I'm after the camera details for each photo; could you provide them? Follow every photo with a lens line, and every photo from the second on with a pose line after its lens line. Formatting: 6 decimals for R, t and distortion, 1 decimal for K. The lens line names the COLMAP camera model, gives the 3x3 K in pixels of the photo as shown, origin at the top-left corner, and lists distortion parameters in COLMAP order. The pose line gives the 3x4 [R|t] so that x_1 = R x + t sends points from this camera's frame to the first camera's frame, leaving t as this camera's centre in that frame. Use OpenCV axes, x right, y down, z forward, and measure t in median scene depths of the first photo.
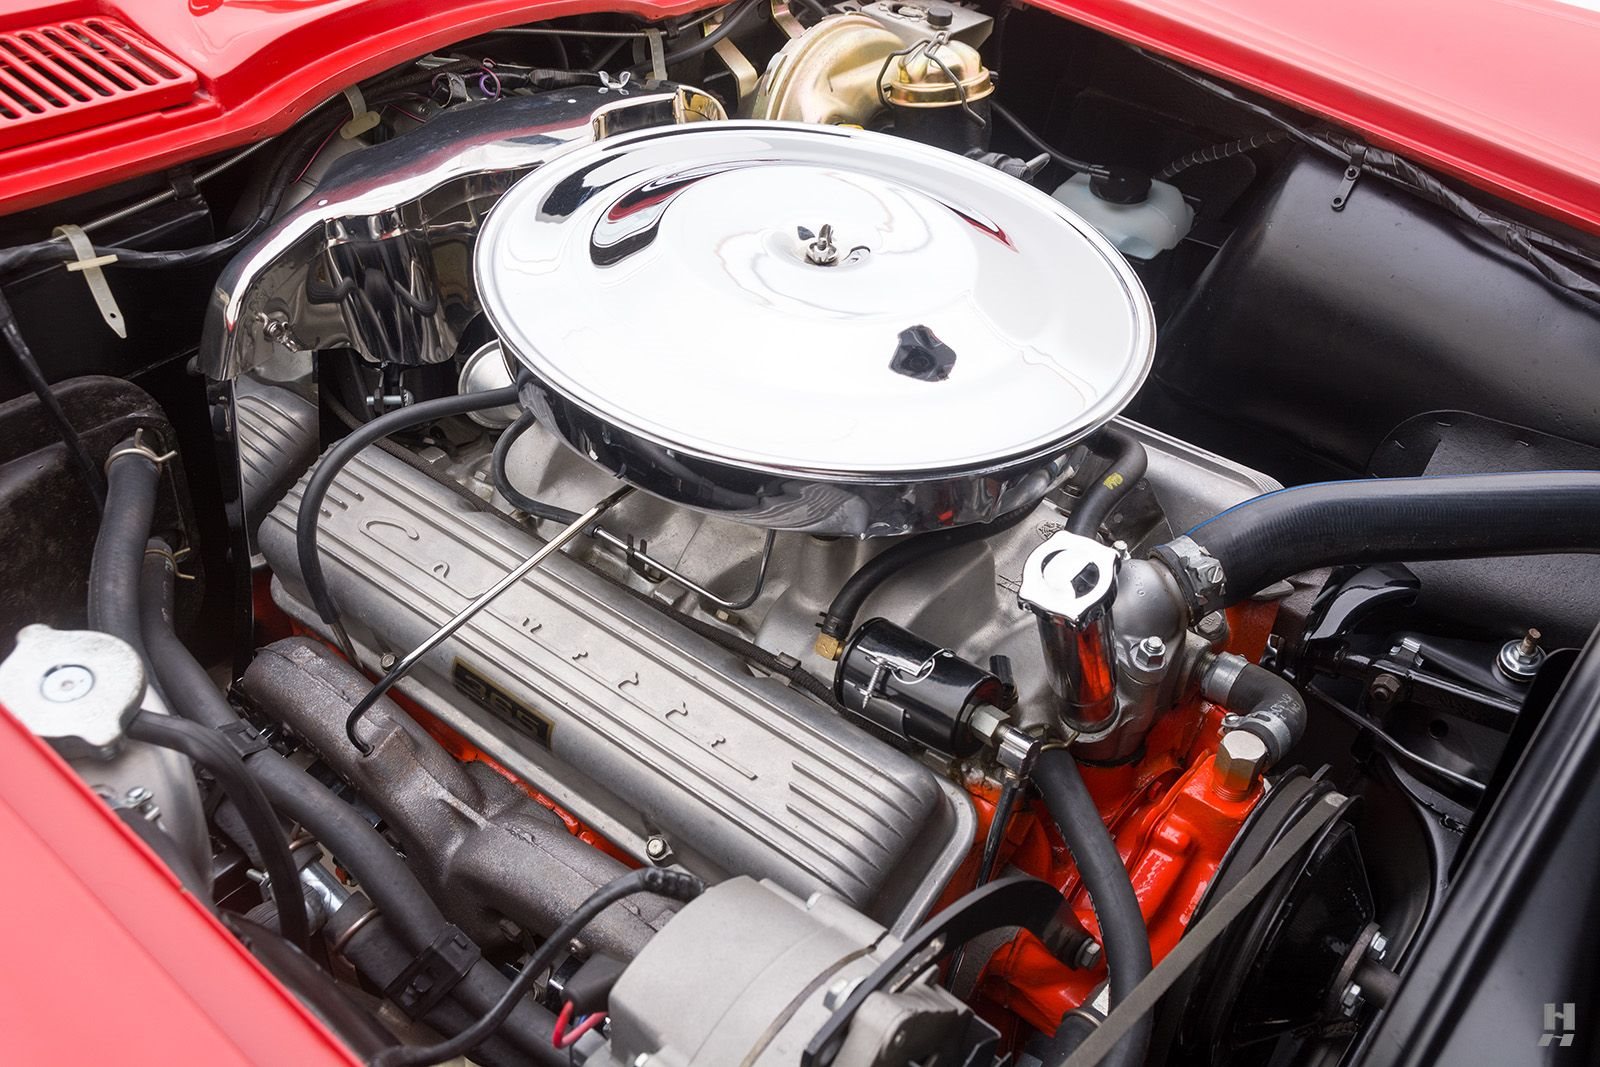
lens RADIAL K [[1493.6, 0, 742.9], [0, 1493.6, 541.1], [0, 0, 1]] dist [-0.006449, -0.001040]
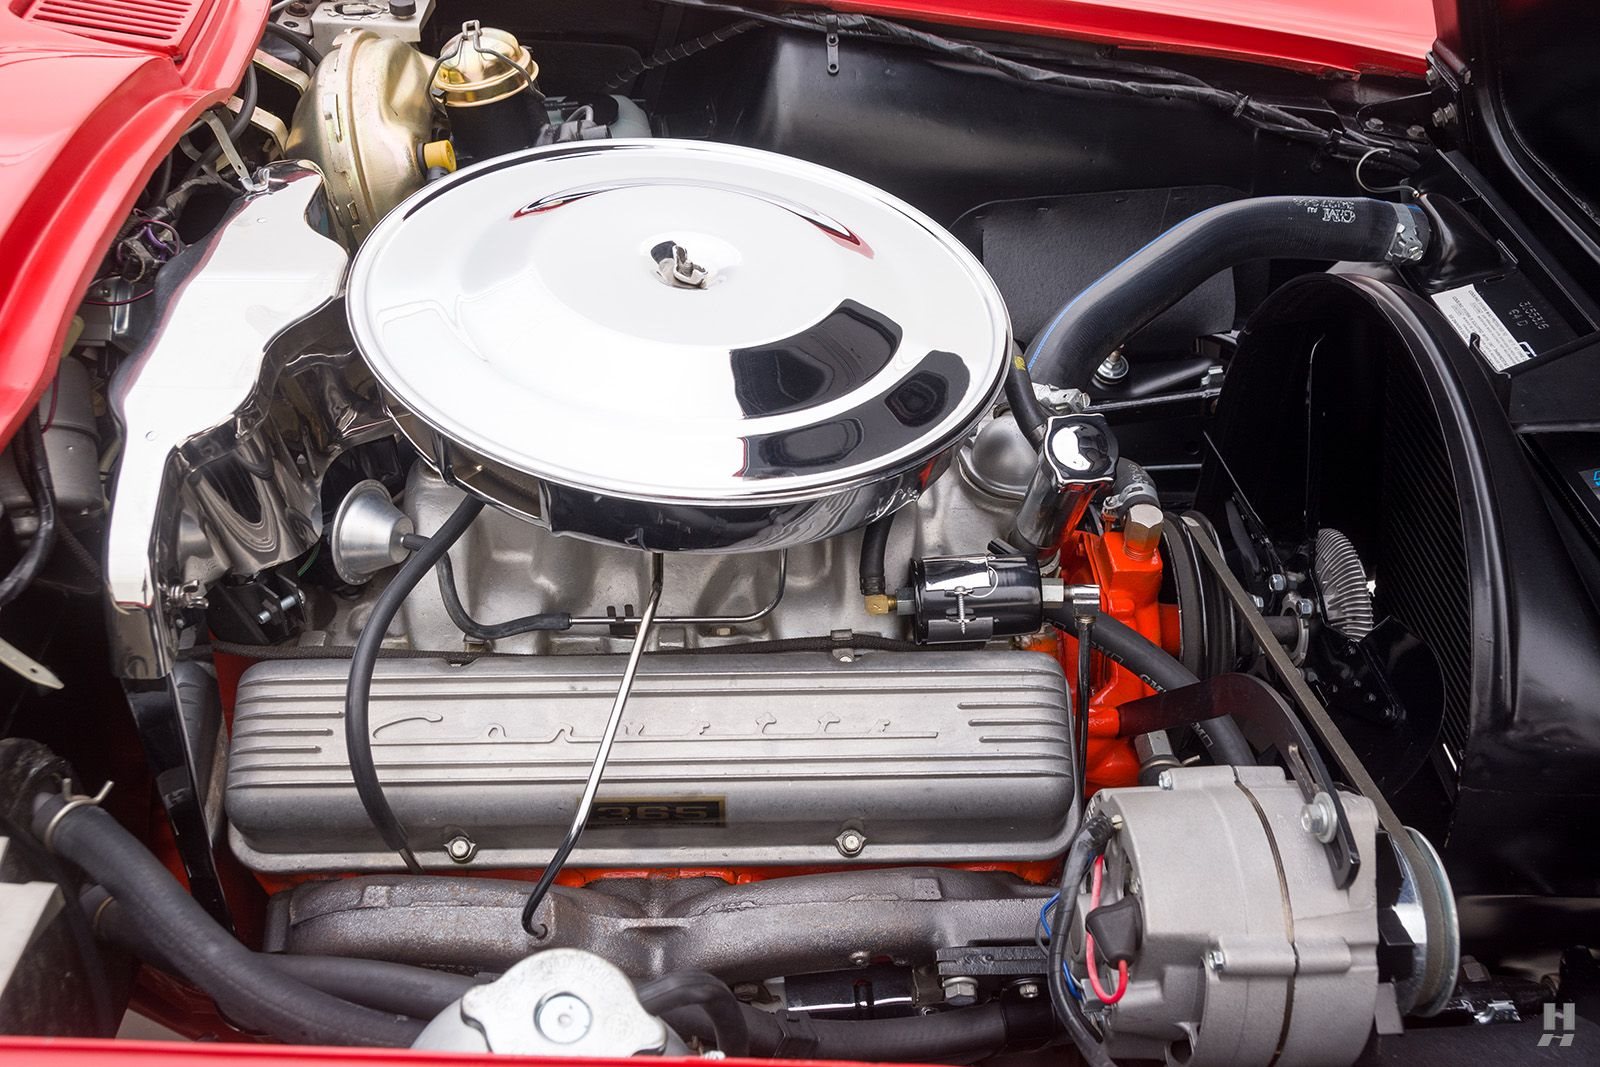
lens RADIAL K [[1493.6, 0, 742.9], [0, 1493.6, 541.1], [0, 0, 1]] dist [-0.006449, -0.001040]
pose [[0.746137, -0.455946, 0.485174, -0.405216], [0.408413, 0.888945, 0.207305, -0.183531], [-0.525813, 0.043473, 0.849489, 0.083548]]
